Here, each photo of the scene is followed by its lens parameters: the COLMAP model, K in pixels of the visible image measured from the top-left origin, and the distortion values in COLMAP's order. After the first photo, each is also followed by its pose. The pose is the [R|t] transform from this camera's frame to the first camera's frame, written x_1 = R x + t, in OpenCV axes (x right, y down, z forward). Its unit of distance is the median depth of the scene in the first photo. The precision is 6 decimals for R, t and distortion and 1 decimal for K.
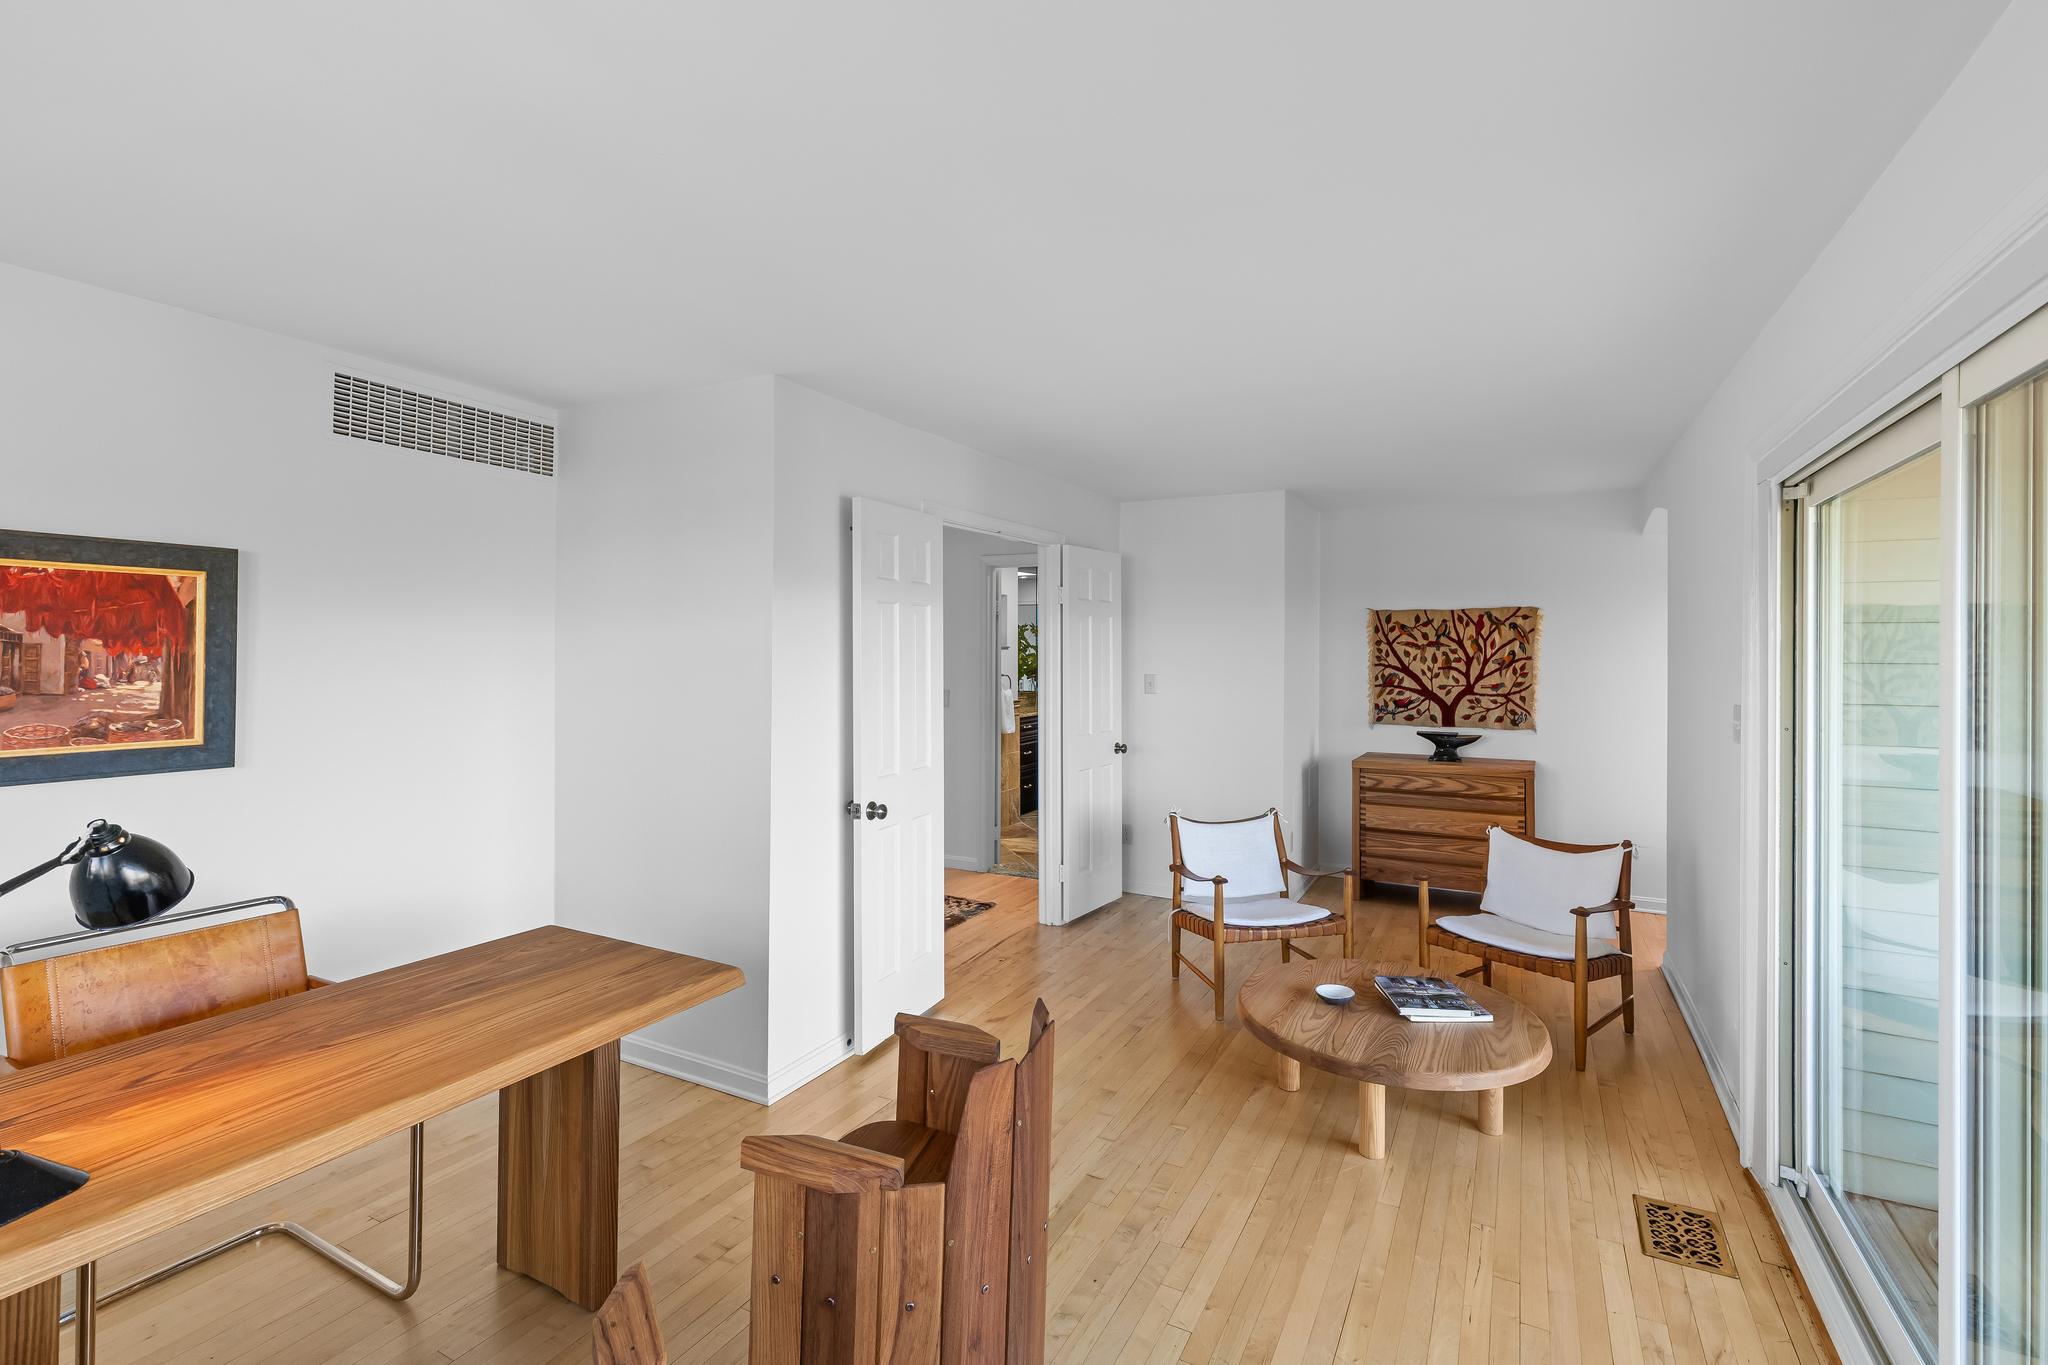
lens RADIAL K [[918.0, 0, 1026.9], [0, 918.0, 678.8], [0, 0, 1]] dist [0.002100, 0.000129]
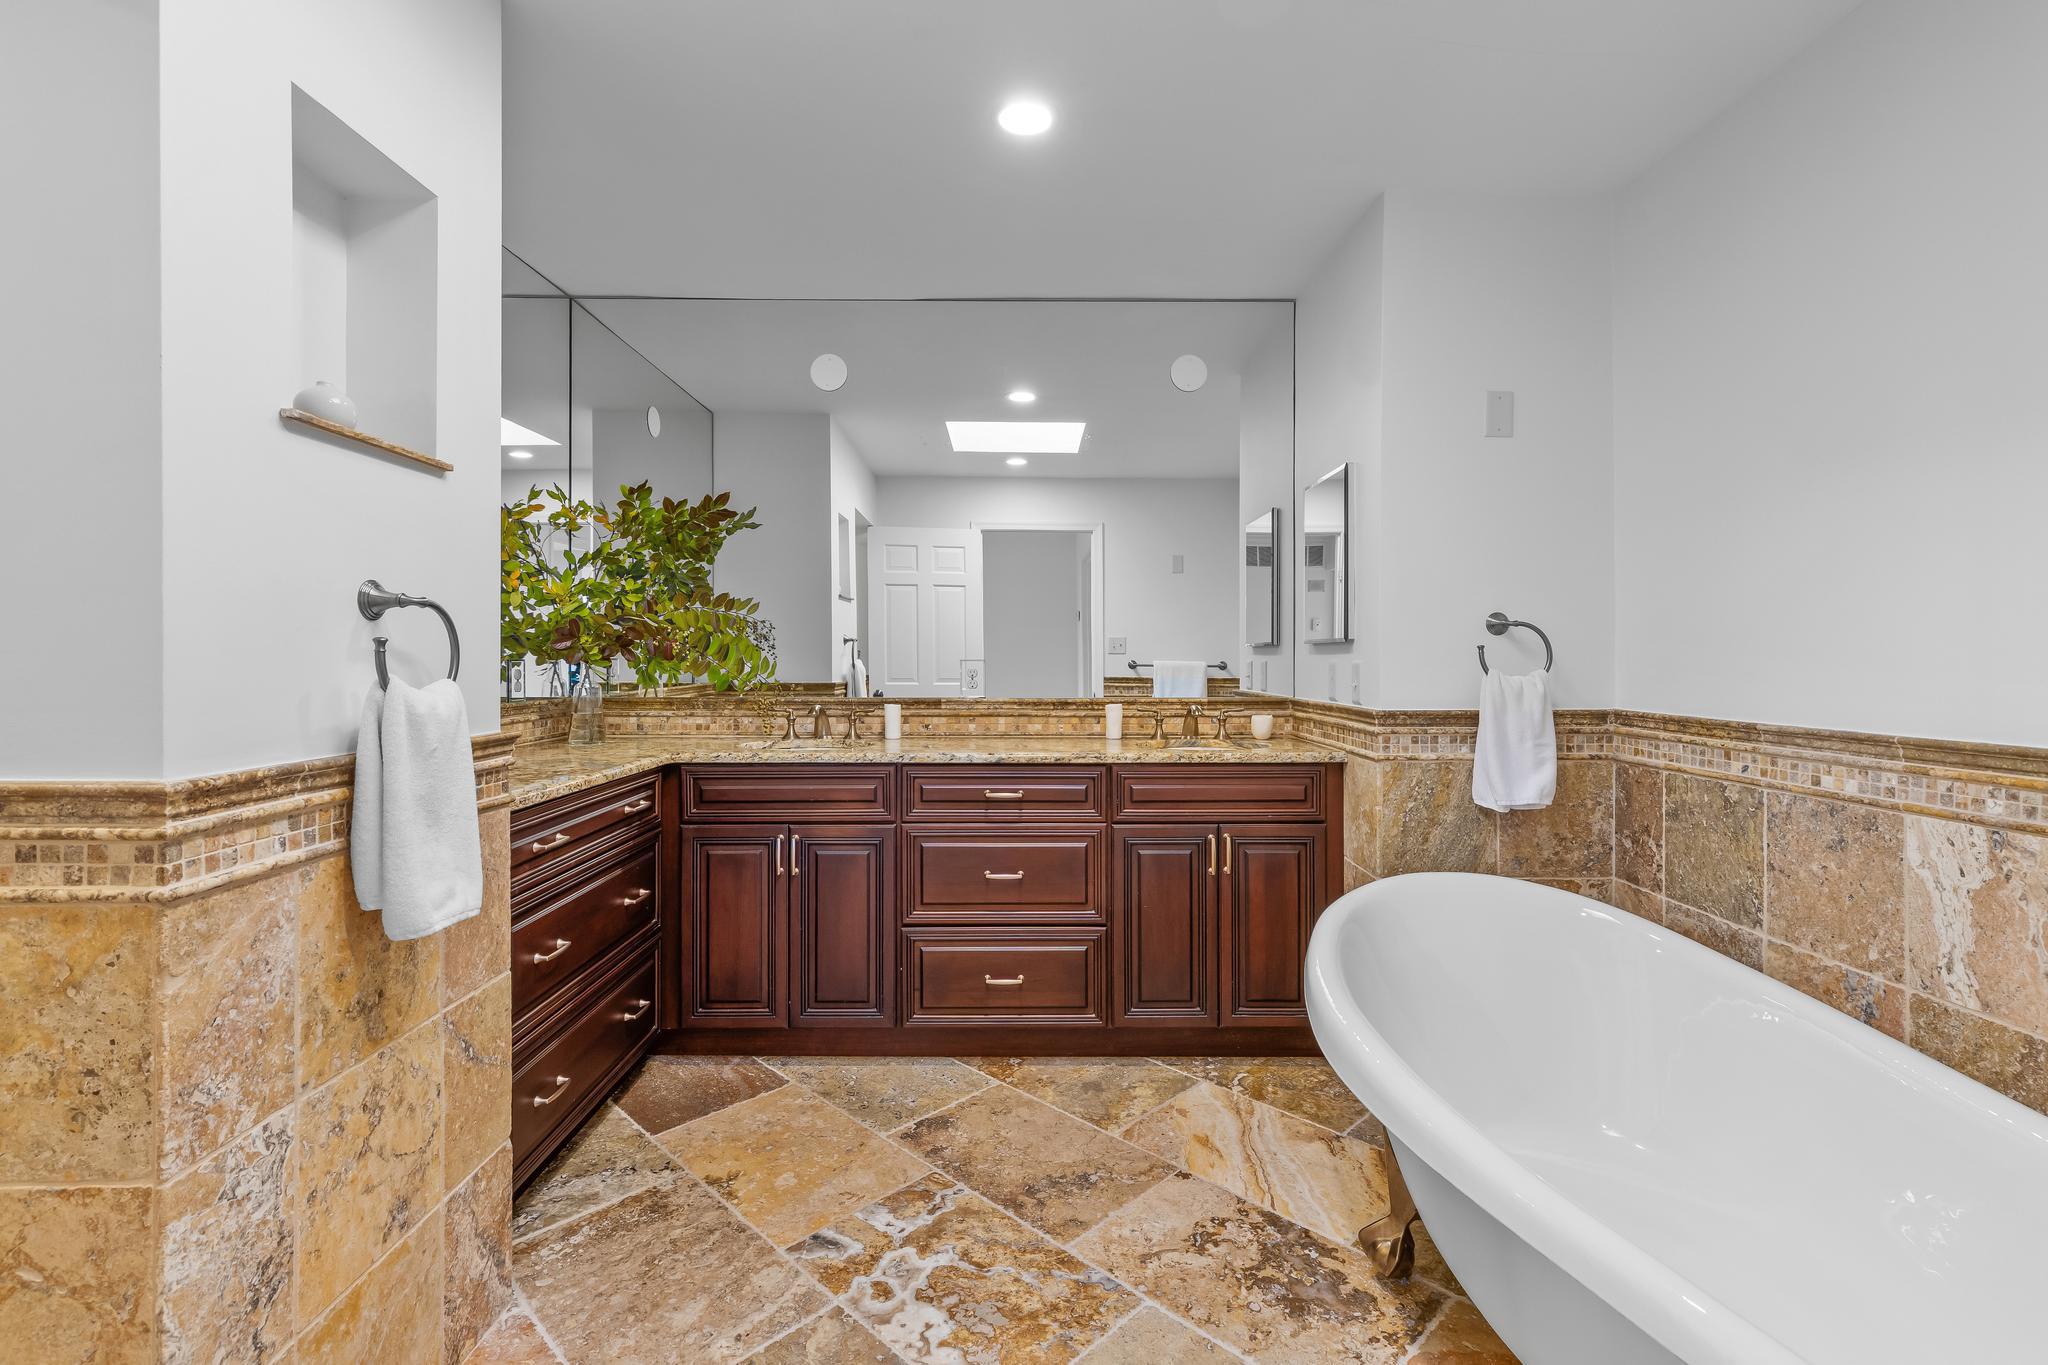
lens RADIAL K [[918.0, 0, 1026.9], [0, 918.0, 678.8], [0, 0, 1]] dist [0.002100, 0.000129]
pose [[0.876688, 0.002958, 0.481050, -0.005114], [0.006259, 0.999826, -0.017553, 0.015009], [-0.481019, 0.018399, 0.876517, 0.769253]]
